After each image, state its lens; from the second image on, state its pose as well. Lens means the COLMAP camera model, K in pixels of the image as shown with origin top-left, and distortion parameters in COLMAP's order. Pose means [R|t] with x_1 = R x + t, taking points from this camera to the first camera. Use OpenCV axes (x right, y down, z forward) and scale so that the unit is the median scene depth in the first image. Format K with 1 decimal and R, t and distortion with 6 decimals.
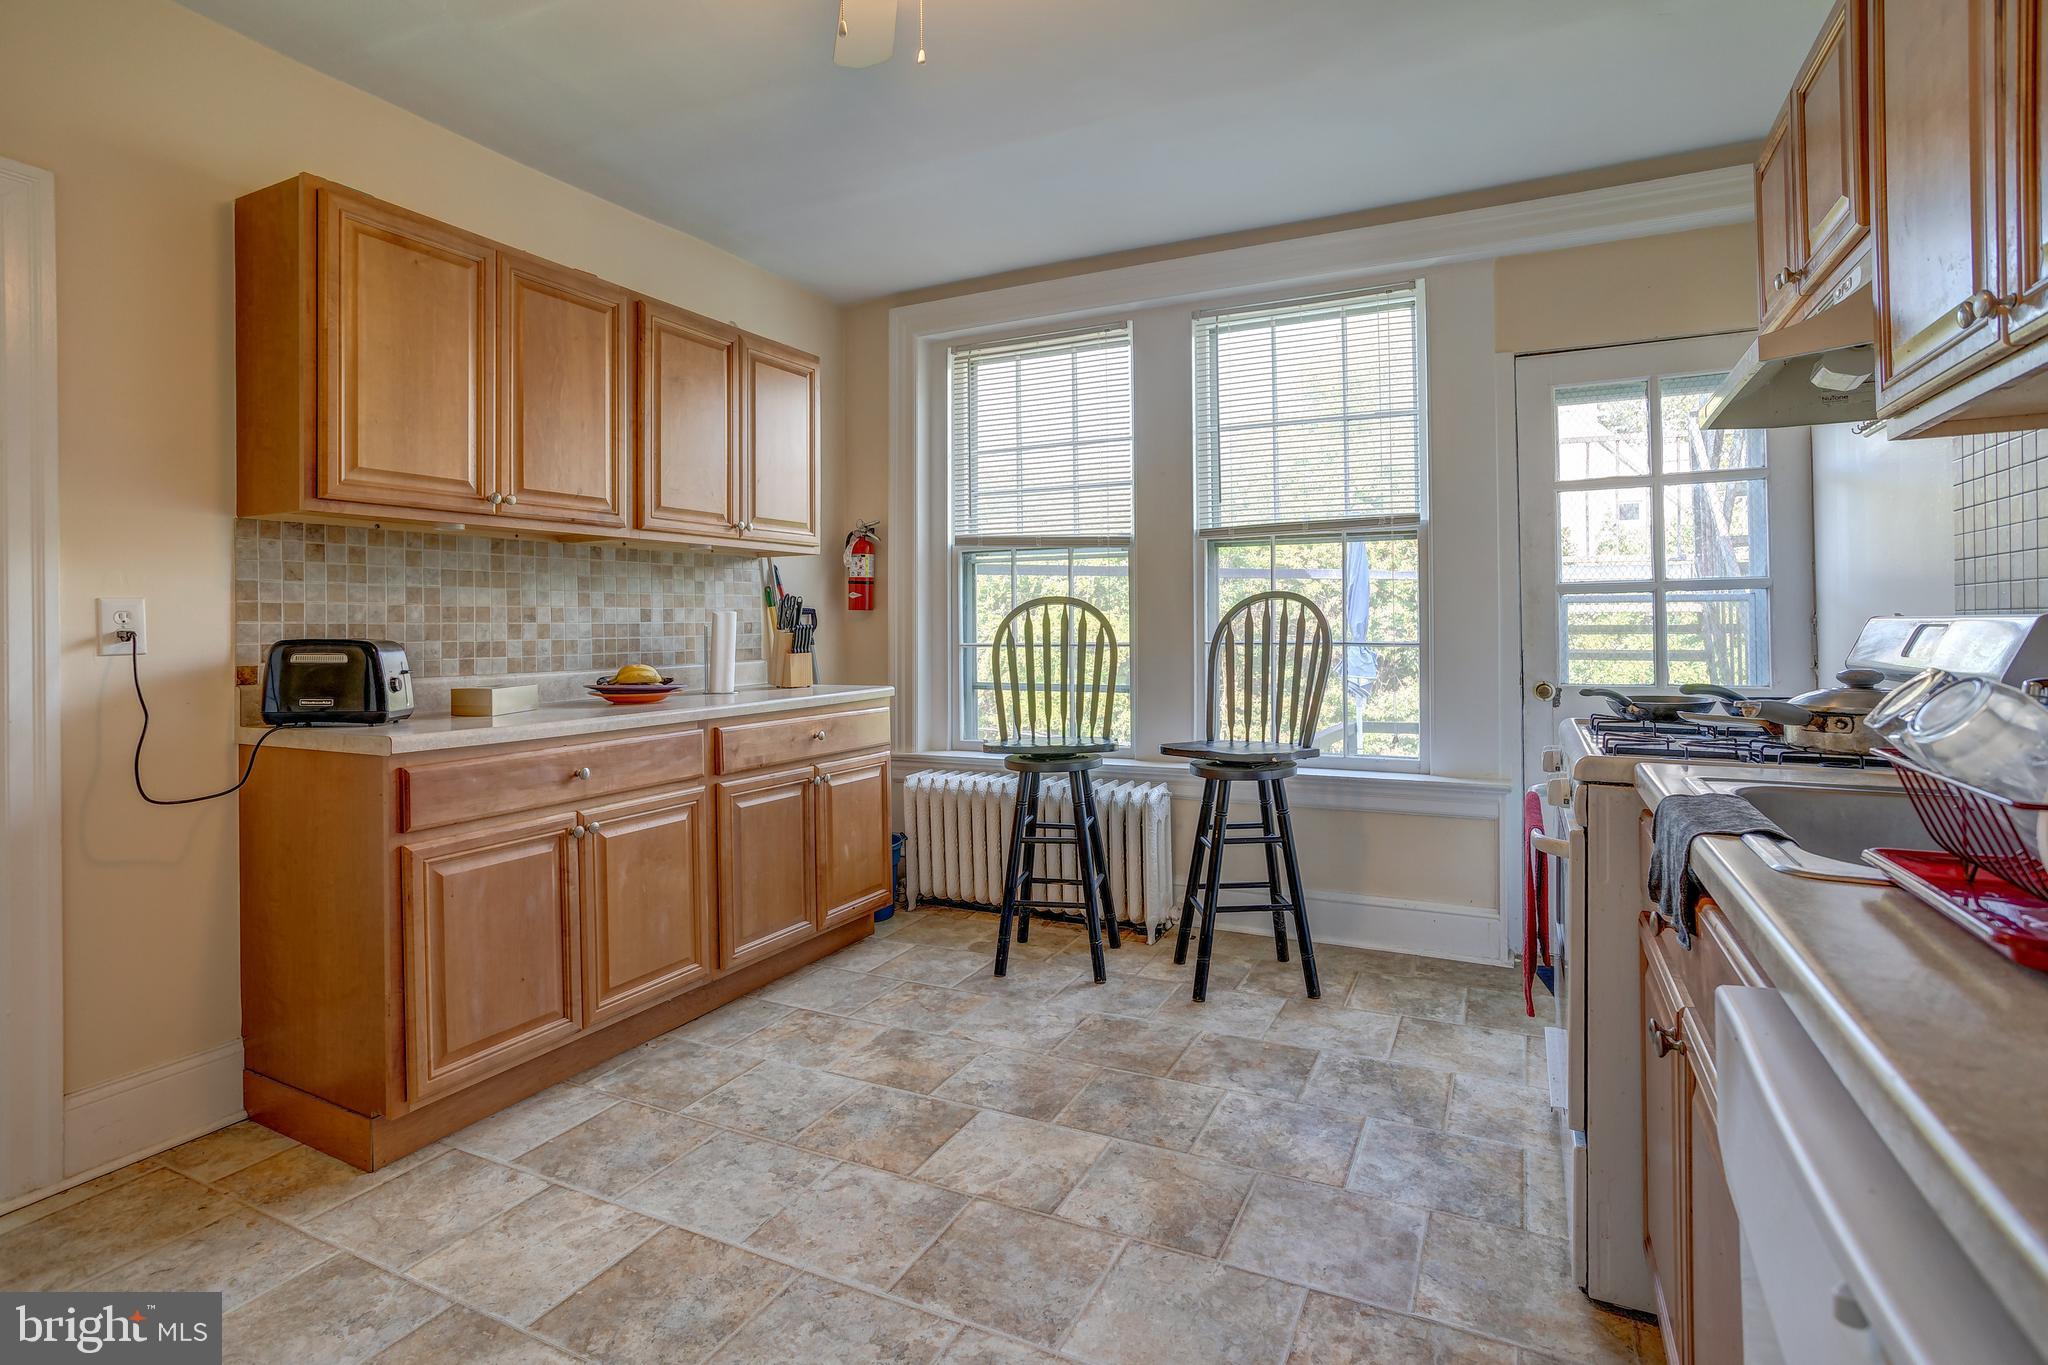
lens RADIAL K [[1001.4, 0, 1033.3], [0, 1001.4, 652.1], [0, 0, 1]] dist [-0.032275, 0.000715]
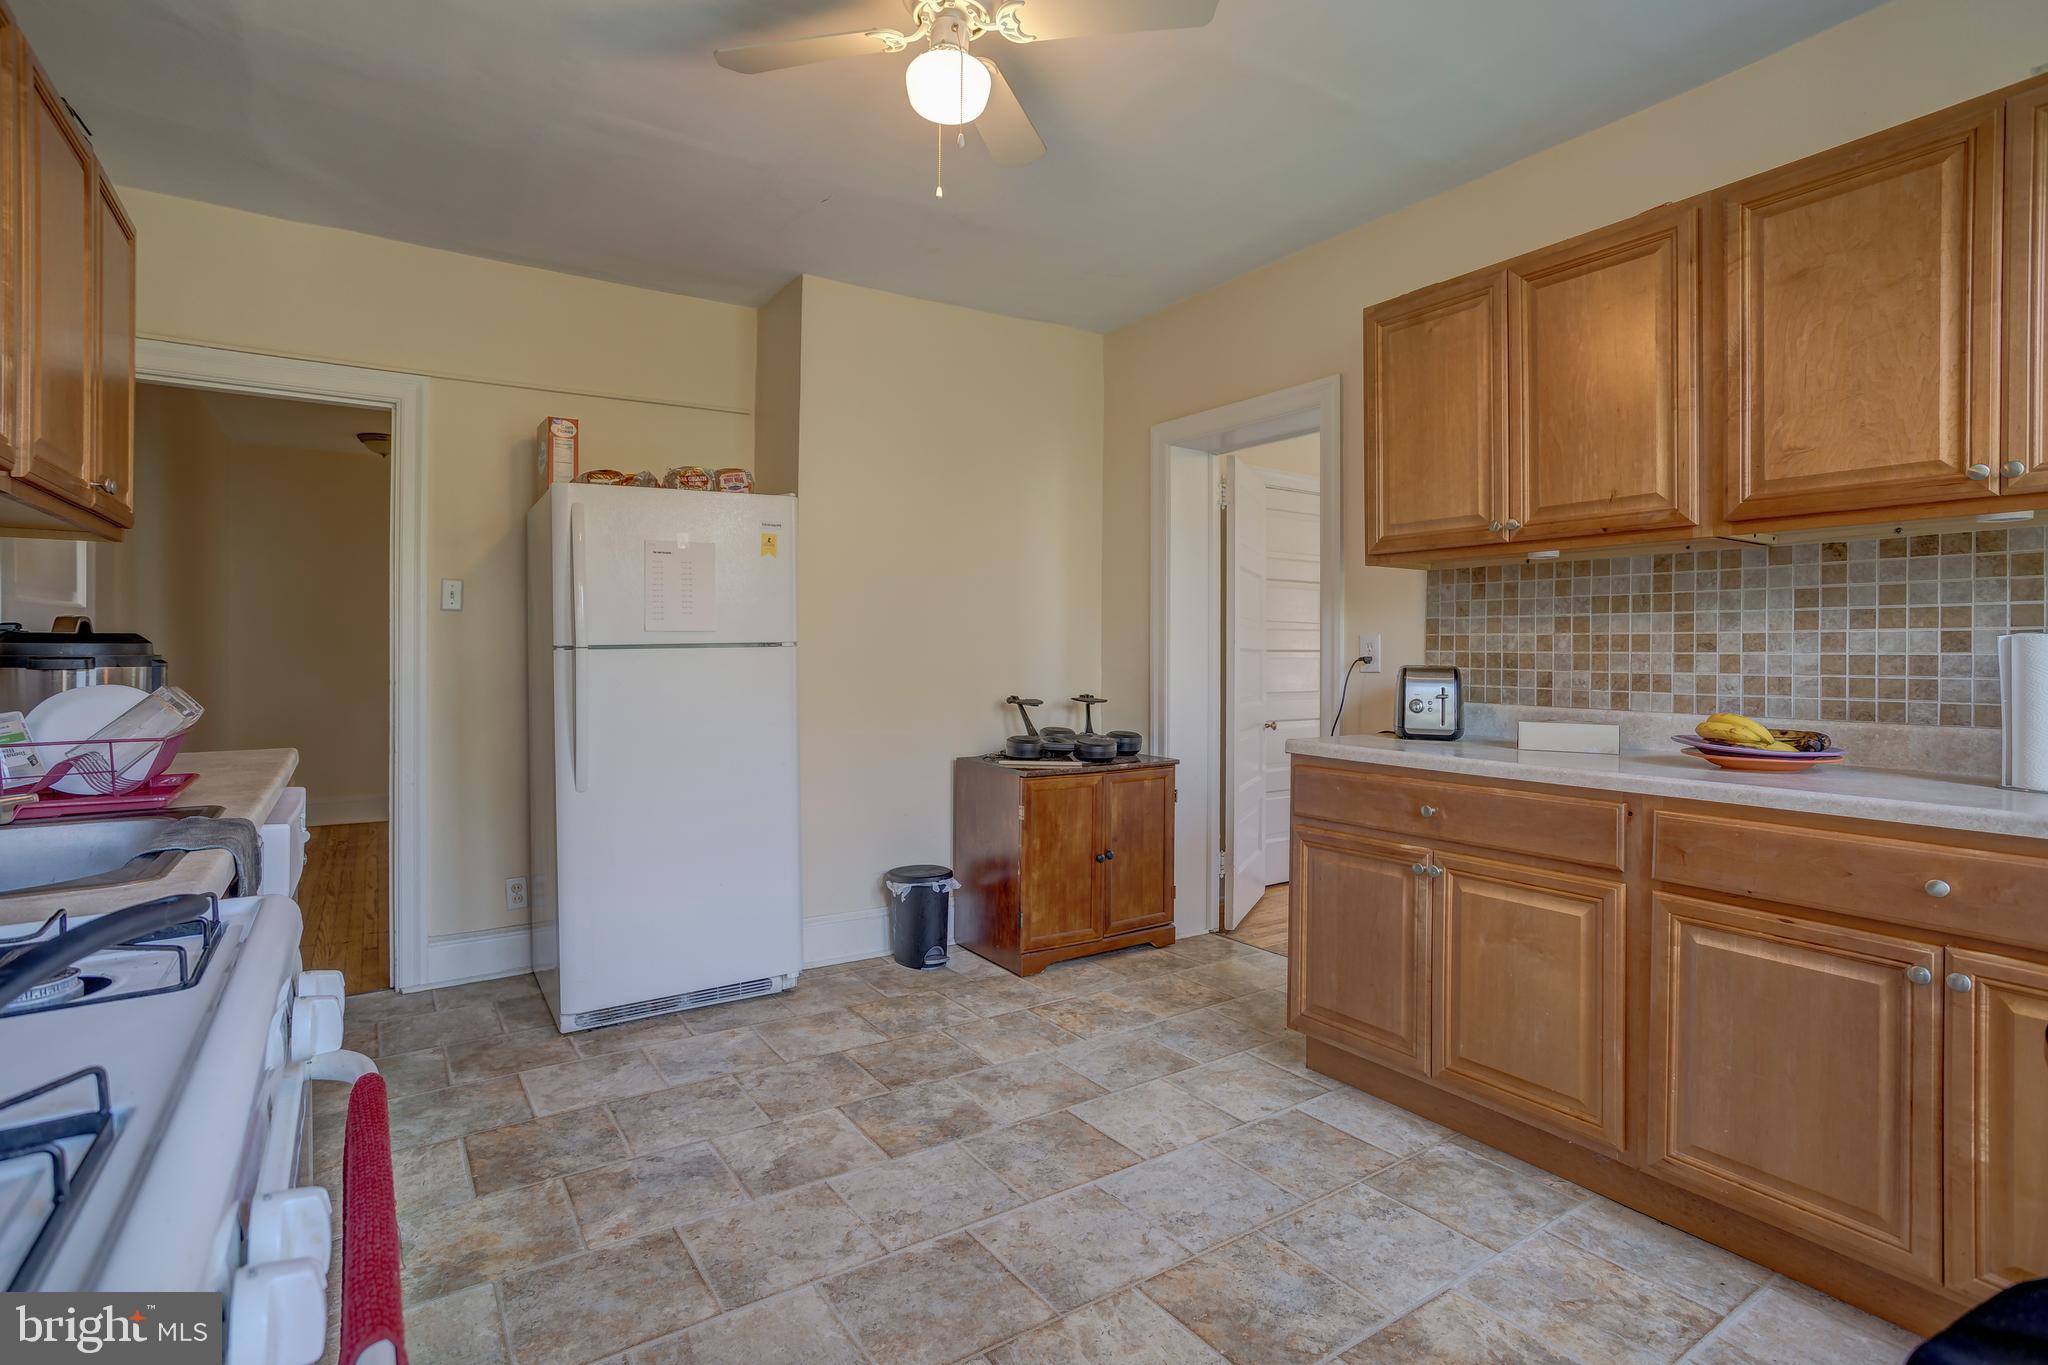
lens RADIAL K [[987.1, 0, 1014.7], [0, 987.1, 669.9], [0, 0, 1]] dist [-0.031604, 0.000910]
pose [[-0.507999, 0.021713, -0.861084, 0.540866], [-0.022182, 0.999021, 0.038278, -0.039626], [0.861072, 0.038546, -0.507020, 1.084652]]
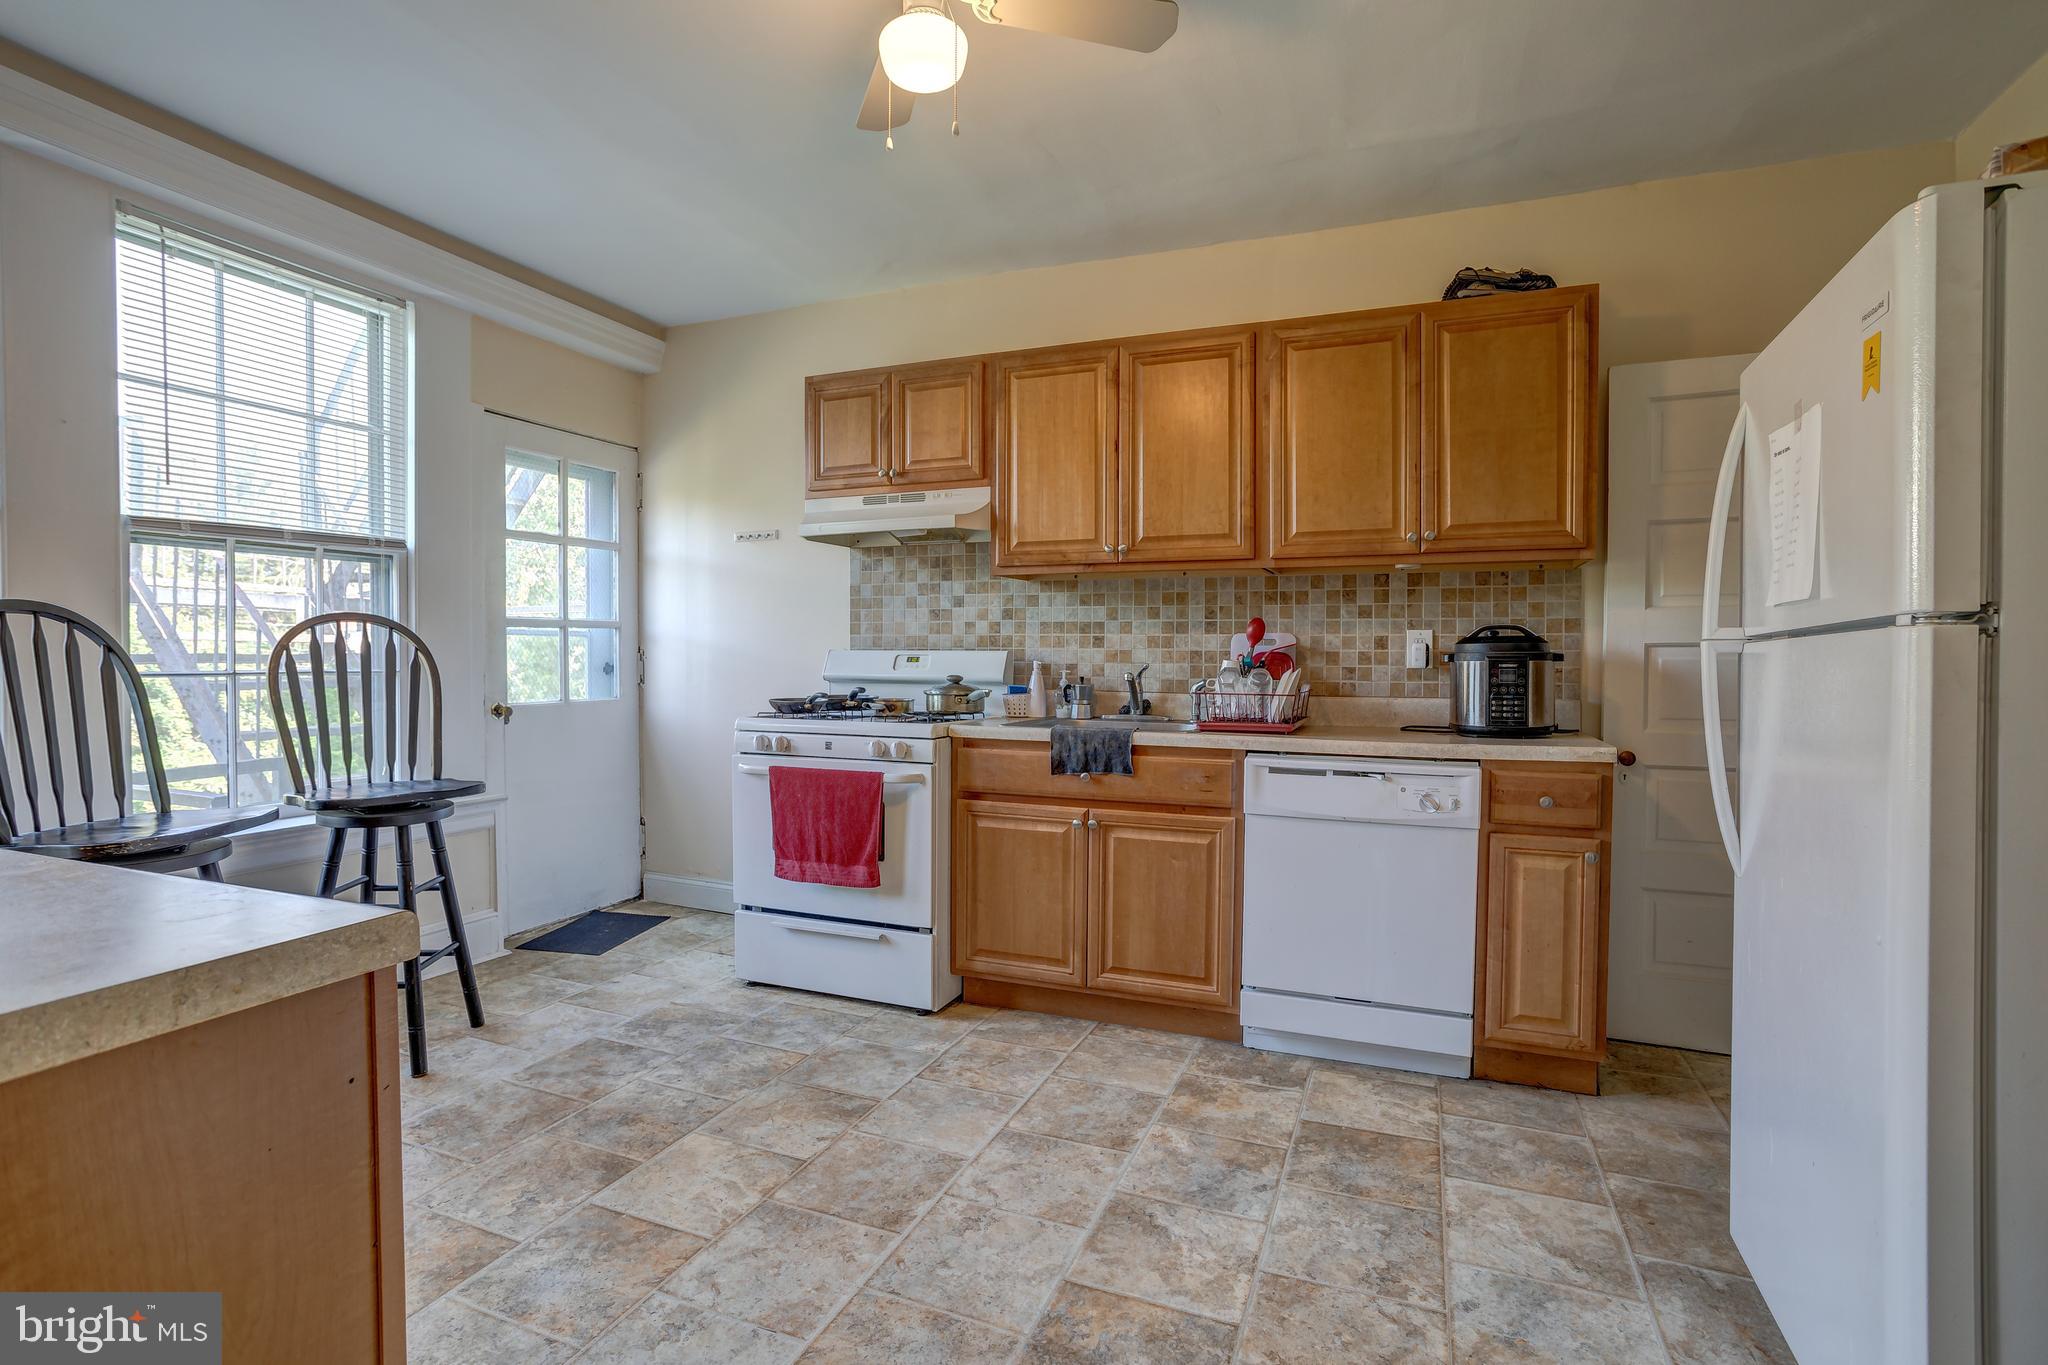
lens RADIAL K [[987.1, 0, 1014.7], [0, 987.1, 669.9], [0, 0, 1]] dist [-0.031604, 0.000910]
pose [[-0.062520, -0.009310, 0.998000, -0.859115], [0.021156, 0.999719, 0.010651, -0.007949], [-0.997819, 0.021779, -0.062306, 0.623004]]
